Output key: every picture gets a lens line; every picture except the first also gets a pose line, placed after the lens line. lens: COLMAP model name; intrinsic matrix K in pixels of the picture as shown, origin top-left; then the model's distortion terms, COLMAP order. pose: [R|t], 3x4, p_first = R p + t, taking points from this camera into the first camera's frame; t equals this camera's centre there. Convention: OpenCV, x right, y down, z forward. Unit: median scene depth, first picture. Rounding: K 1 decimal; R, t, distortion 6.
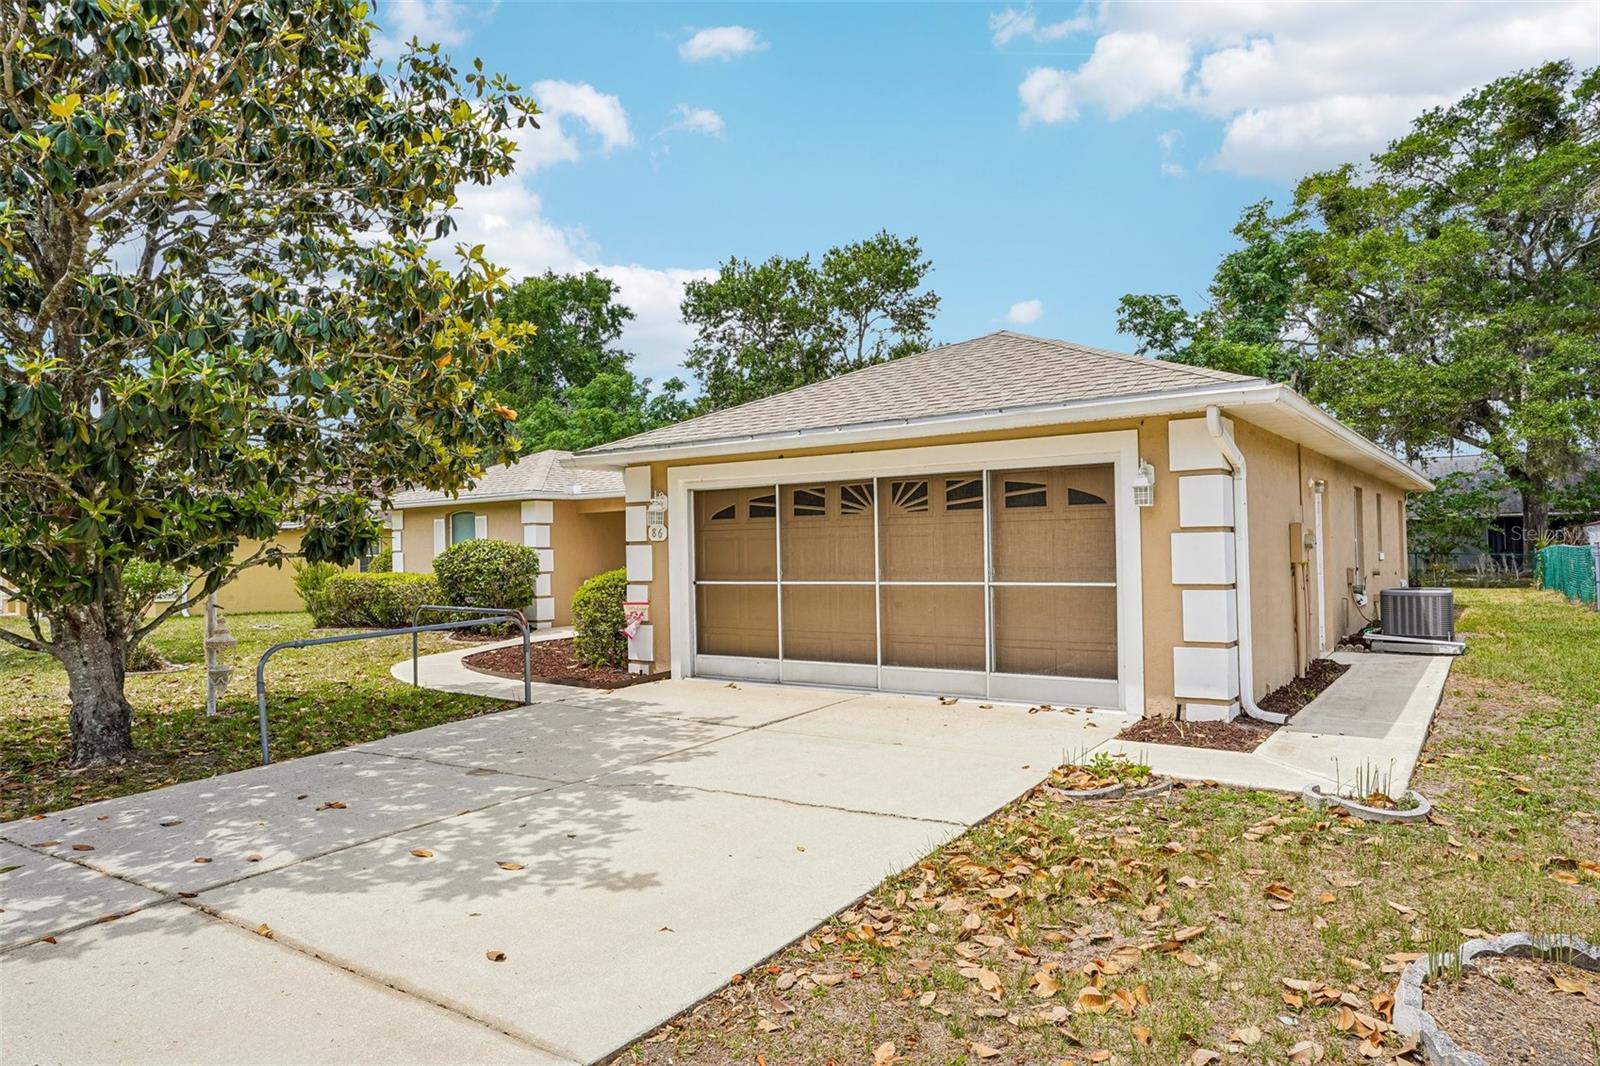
lens RADIAL K [[968.3, 0, 800.0], [0, 968.3, 533.0], [0, 0, 1]] dist [-0.004473, -0.000509]
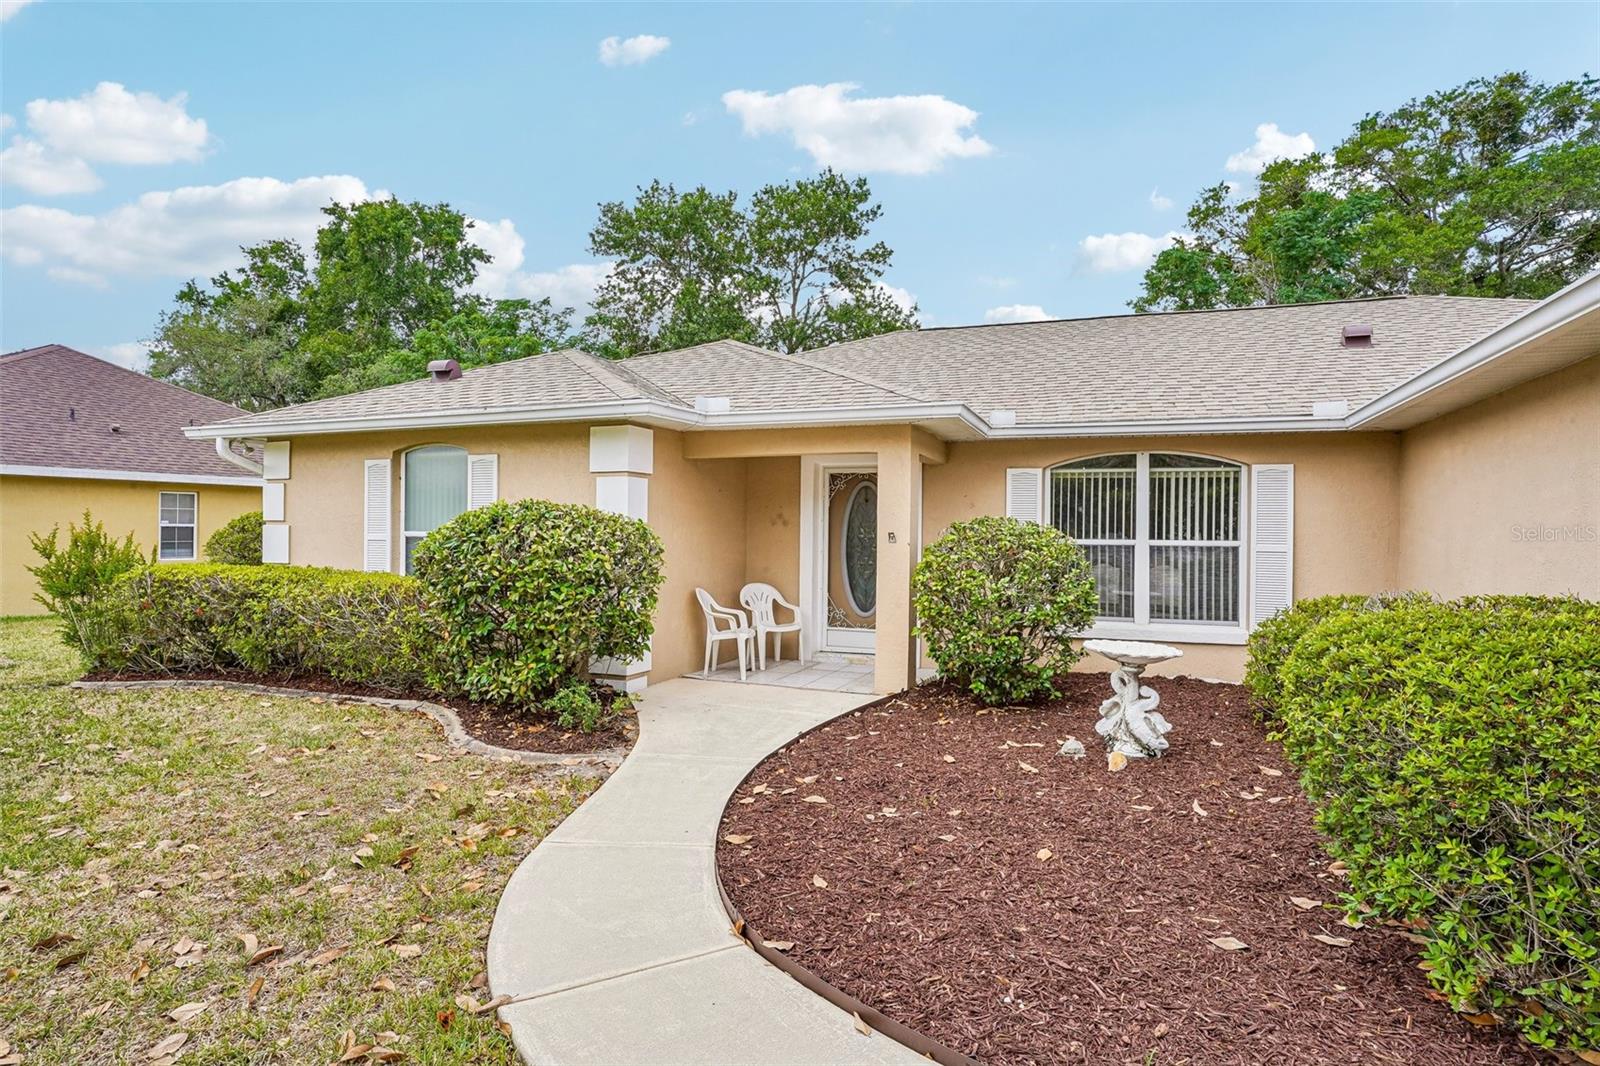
lens RADIAL K [[877.2, 0, 800.8], [0, 877.2, 522.1], [0, 0, 1]] dist [-0.025154, 0.000969]
pose [[0.969941, 0.028863, 0.241622, -0.137936], [-0.030897, 0.999512, 0.004630, 0.004540], [-0.241371, -0.011956, 0.970359, 0.262181]]
